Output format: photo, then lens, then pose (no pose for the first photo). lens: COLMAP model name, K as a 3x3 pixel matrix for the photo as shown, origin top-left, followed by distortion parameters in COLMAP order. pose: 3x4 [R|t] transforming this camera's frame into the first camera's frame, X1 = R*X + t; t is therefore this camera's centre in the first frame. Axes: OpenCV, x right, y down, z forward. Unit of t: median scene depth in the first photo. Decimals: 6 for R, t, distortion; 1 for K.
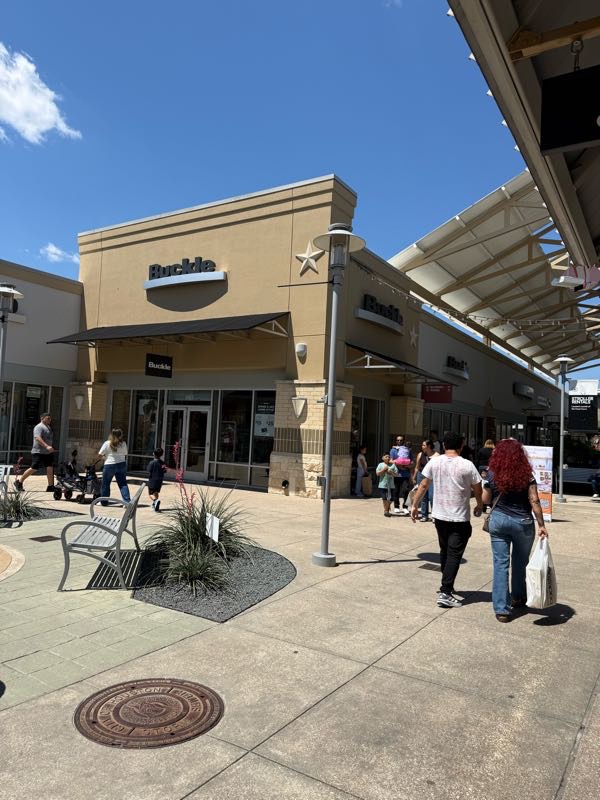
lens RADIAL K [[572.6, 0, 300.0], [0, 572.6, 400.0], [0, 0, 1]] dist [-0.001921, -0.003737]
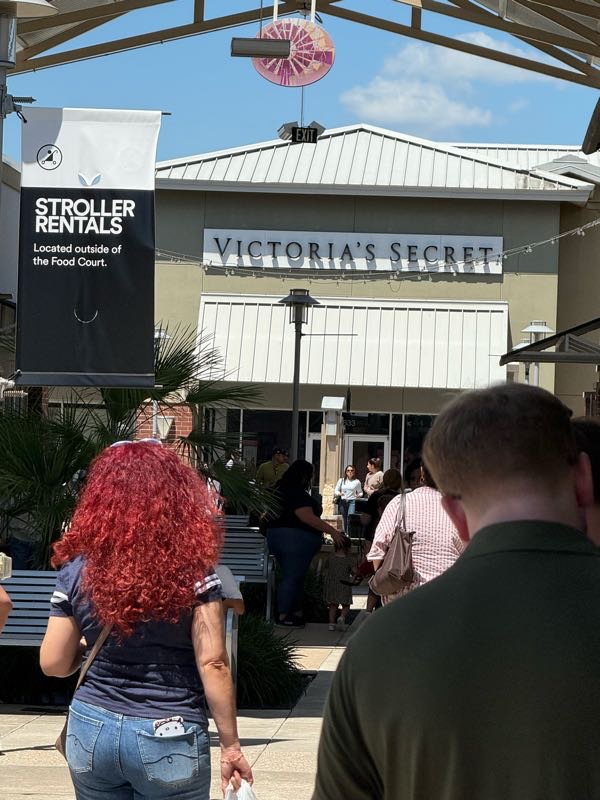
lens RADIAL K [[3322.9, 0, 300.0], [0, 3322.9, 400.0], [0, 0, 1]] dist [-0.074311, -1.399744]
pose [[0.865887, -0.006914, 0.500193, -0.894582], [-0.023383, 0.998252, 0.054277, -0.099034], [-0.499694, -0.058694, 0.864211, -1.039914]]
